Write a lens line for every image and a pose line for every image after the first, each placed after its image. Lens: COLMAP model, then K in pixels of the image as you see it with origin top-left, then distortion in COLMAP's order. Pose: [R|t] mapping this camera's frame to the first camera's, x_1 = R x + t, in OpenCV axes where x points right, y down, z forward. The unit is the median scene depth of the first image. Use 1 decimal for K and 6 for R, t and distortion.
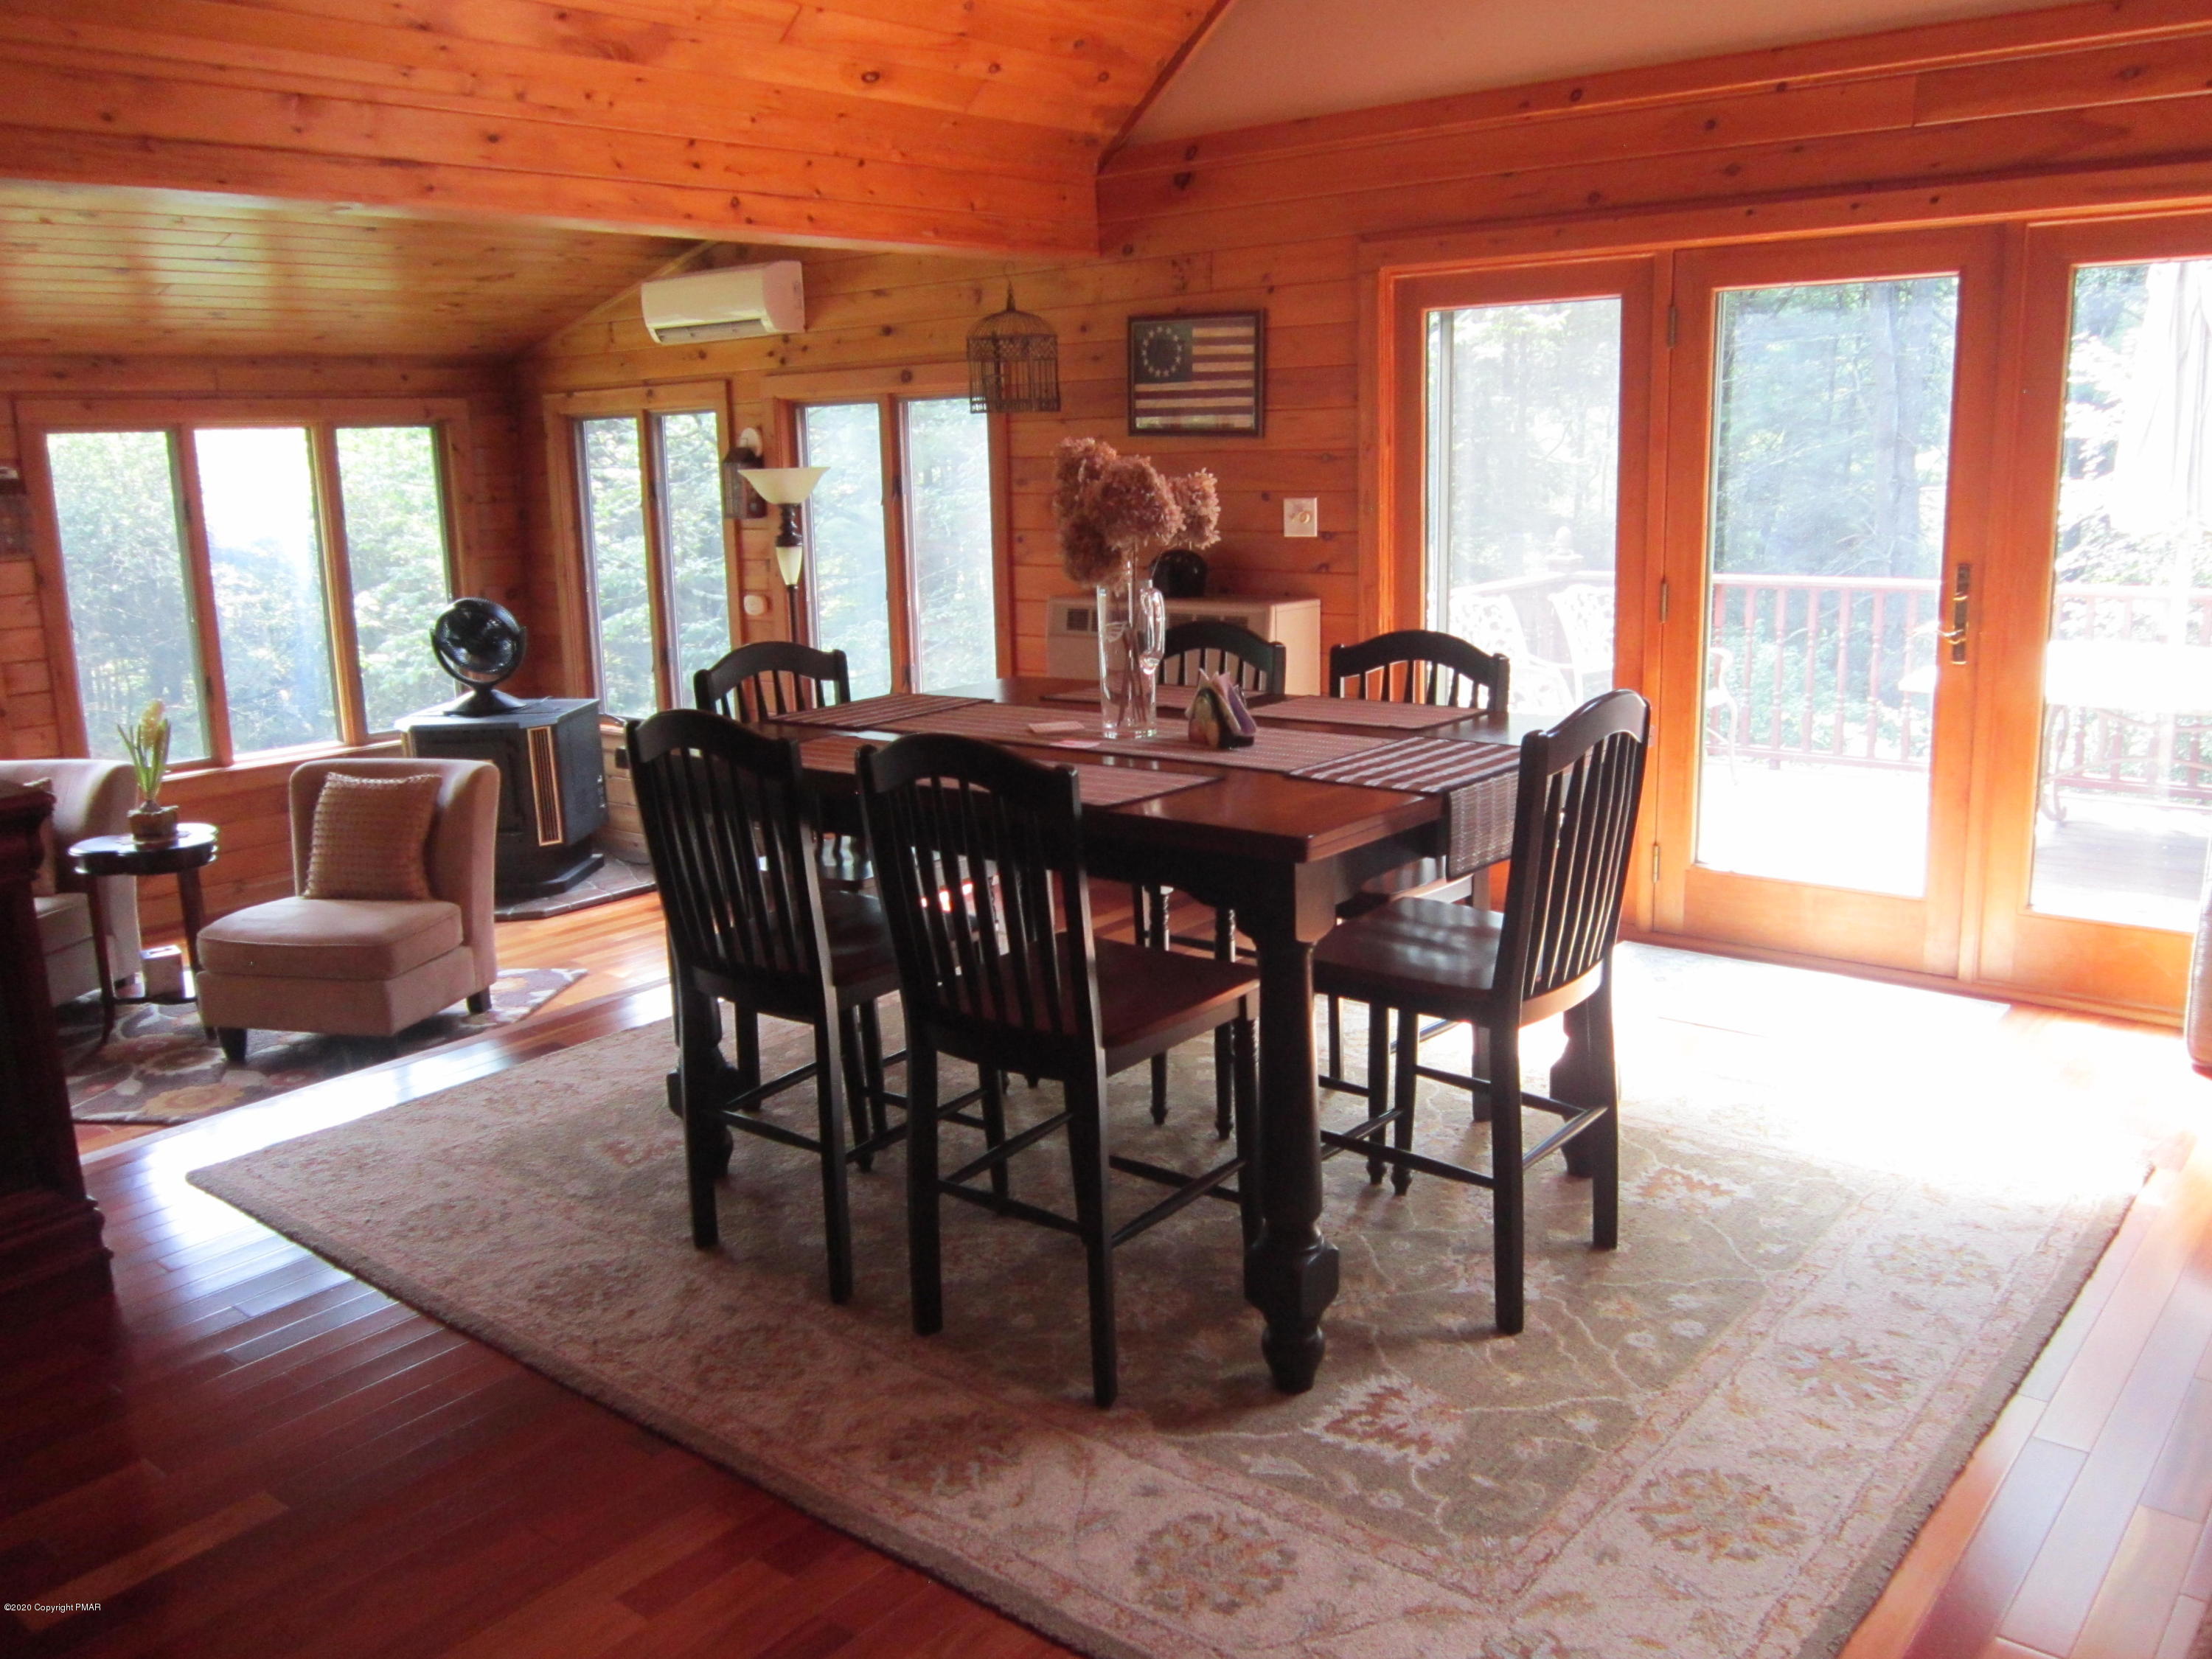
lens RADIAL K [[1801.2, 0, 1098.5], [0, 1801.2, 815.6], [0, 0, 1]] dist [-0.051682, -0.000846]
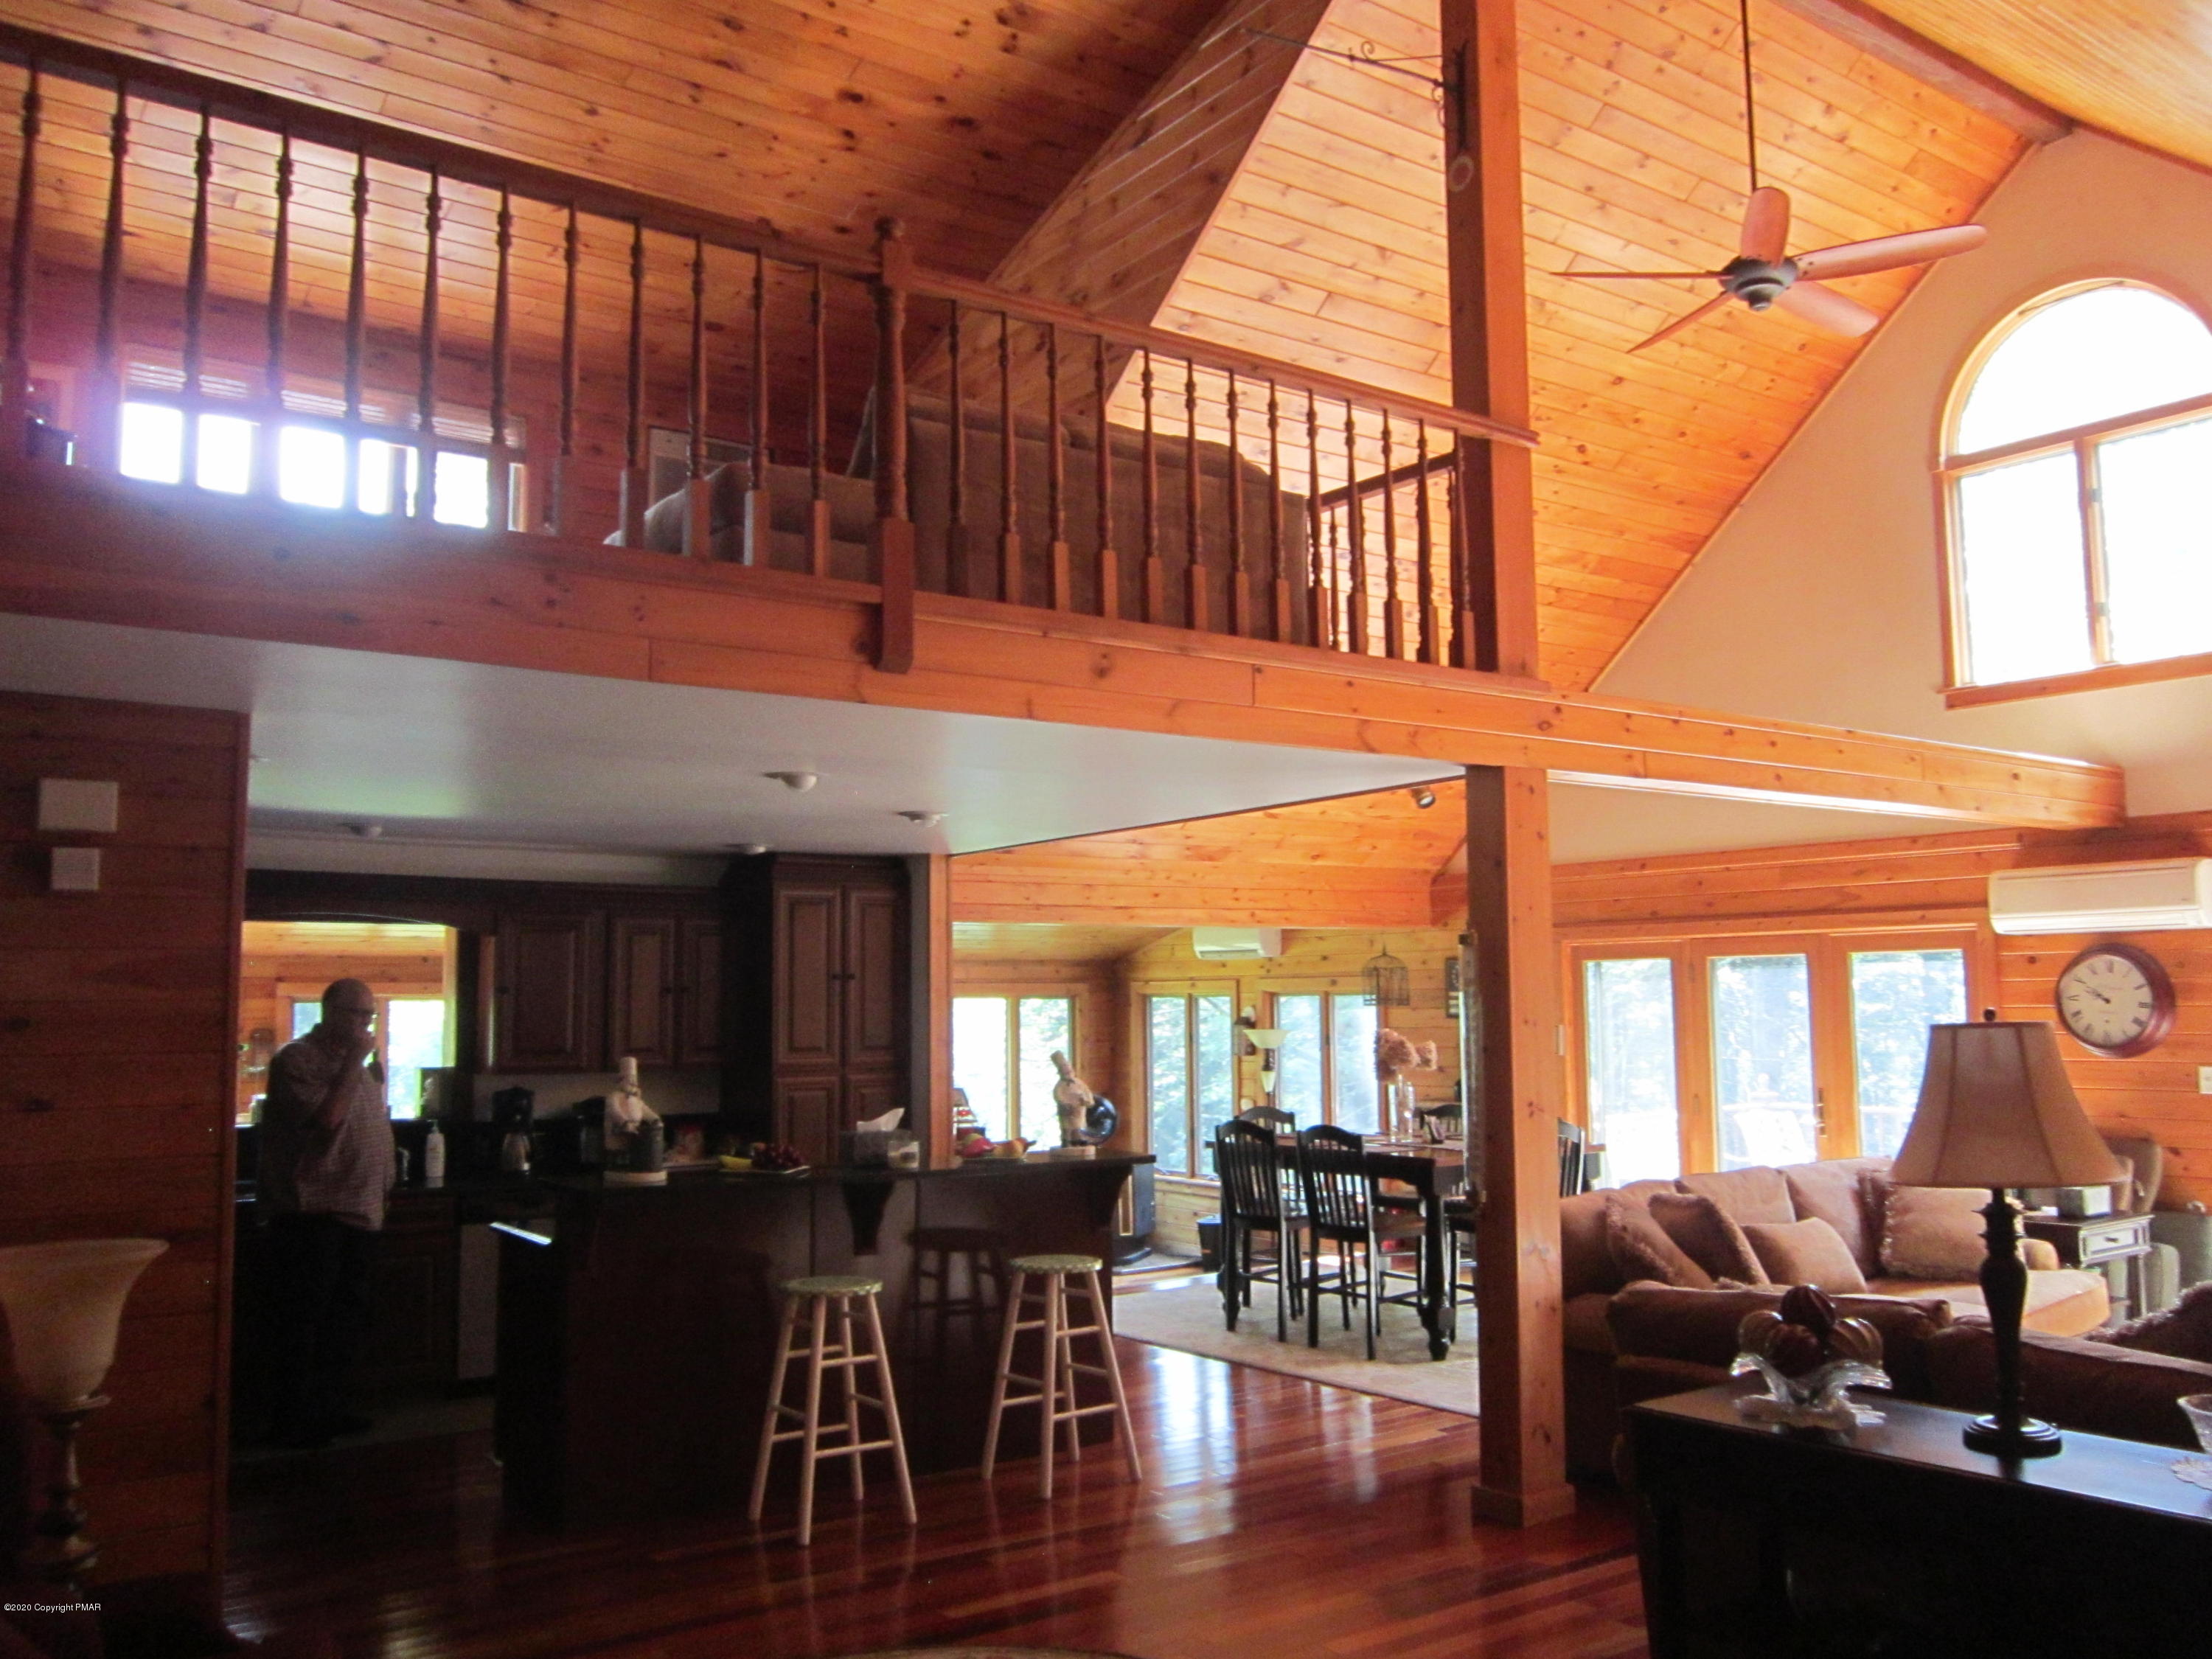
lens RADIAL K [[1801.2, 0, 1098.2], [0, 1801.2, 821.0], [0, 0, 1]] dist [-0.051682, -0.000846]
pose [[0.967793, -0.005886, -0.251678, 0.130243], [-0.067919, 0.956551, -0.283545, 0.145213], [0.242412, 0.291506, 0.925344, -0.858444]]
